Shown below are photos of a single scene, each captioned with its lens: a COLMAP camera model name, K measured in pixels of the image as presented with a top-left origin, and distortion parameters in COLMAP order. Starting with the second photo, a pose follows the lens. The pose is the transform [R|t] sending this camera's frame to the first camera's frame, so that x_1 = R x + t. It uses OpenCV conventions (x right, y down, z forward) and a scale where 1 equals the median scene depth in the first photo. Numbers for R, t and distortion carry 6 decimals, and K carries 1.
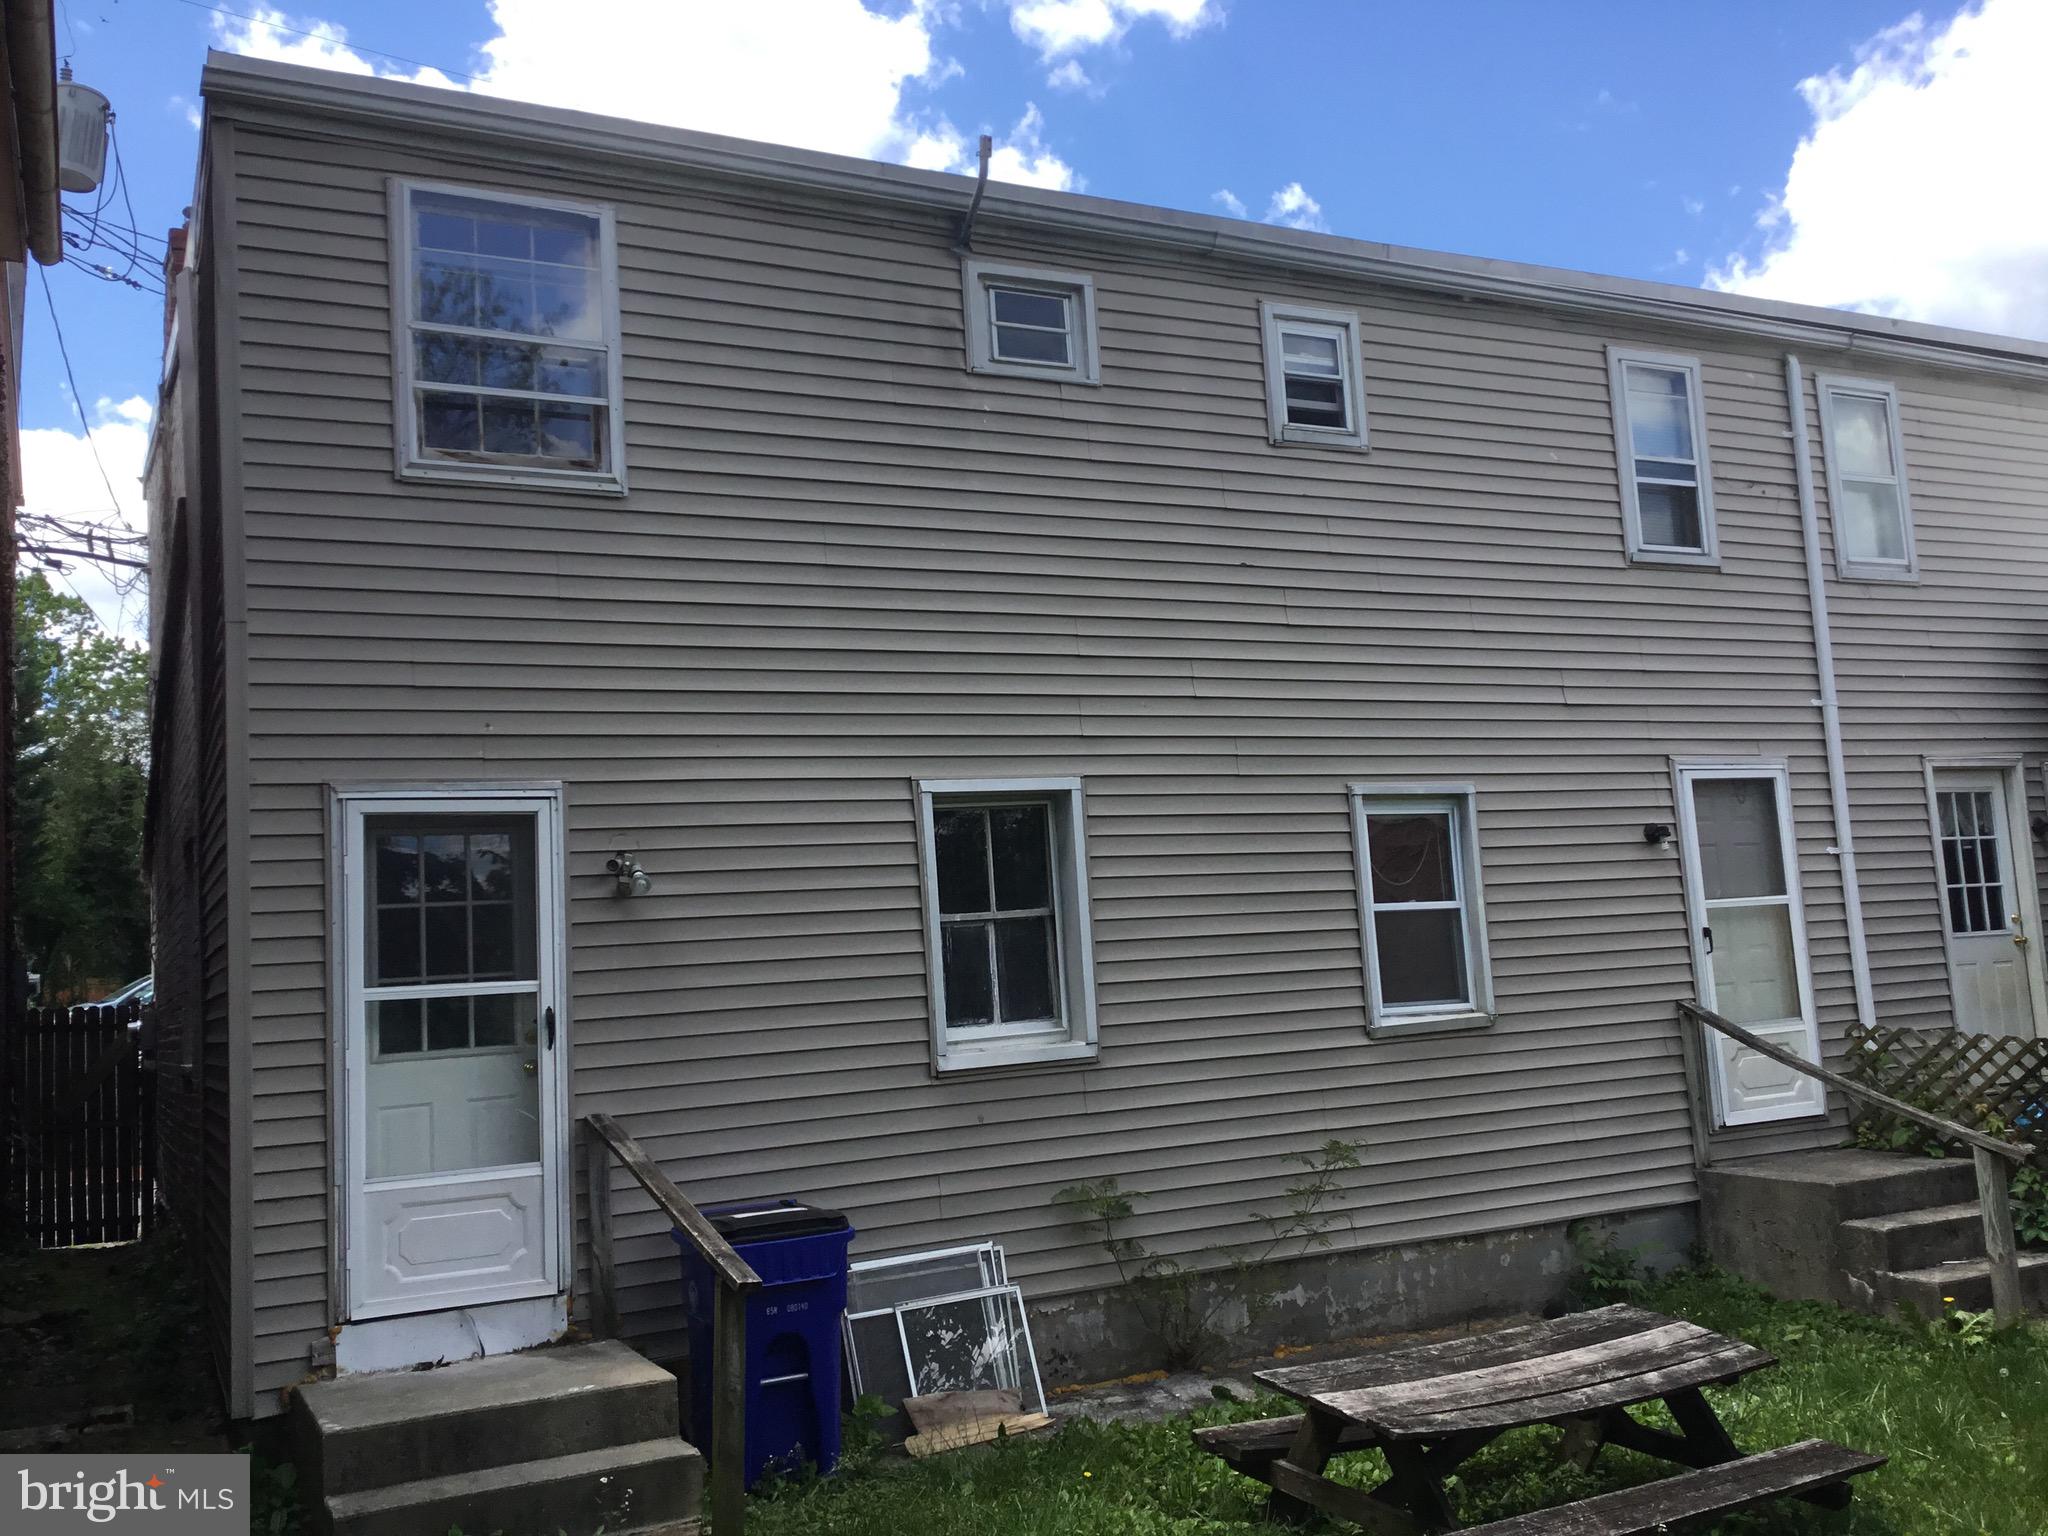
lens RADIAL K [[1832.3, 0, 1024.0], [0, 1832.3, 768.0], [0, 0, 1]] dist [0.003180, 0.007280]
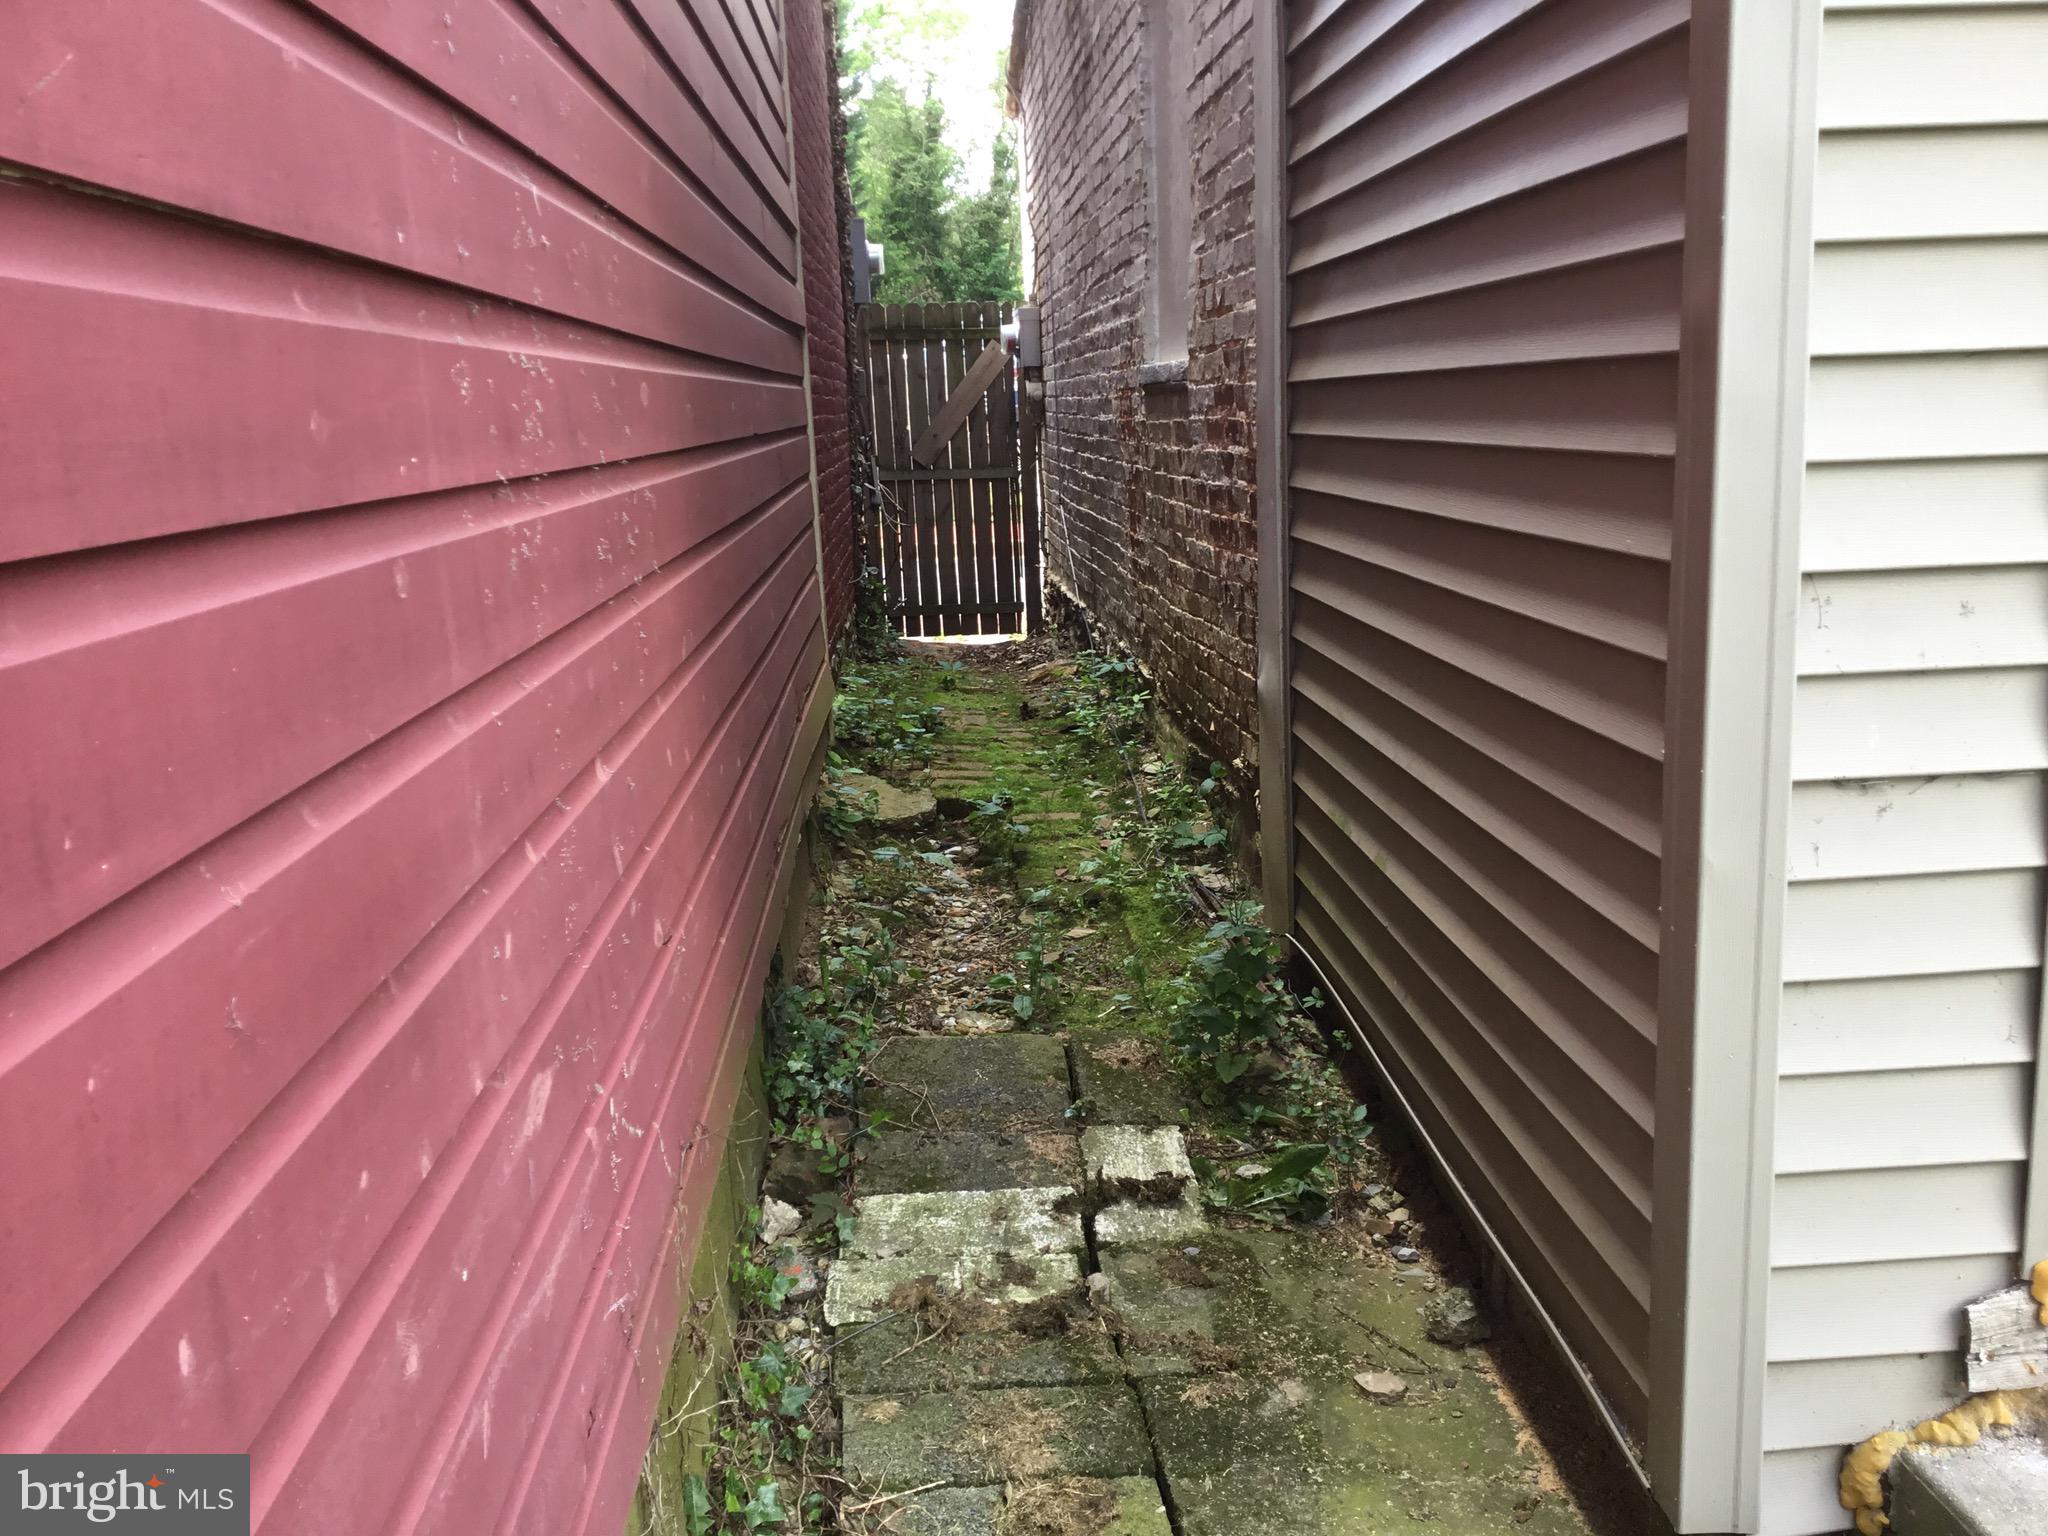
lens RADIAL K [[1876.8, 0, 1024.0], [0, 1876.8, 768.0], [0, 0, 1]] dist [0.172277, -0.338677]
pose [[0.918574, 0.101018, -0.382122, -0.197861], [0.029219, 0.946787, 0.320533, 0.070755], [0.394168, -0.305599, 0.866742, 0.349182]]
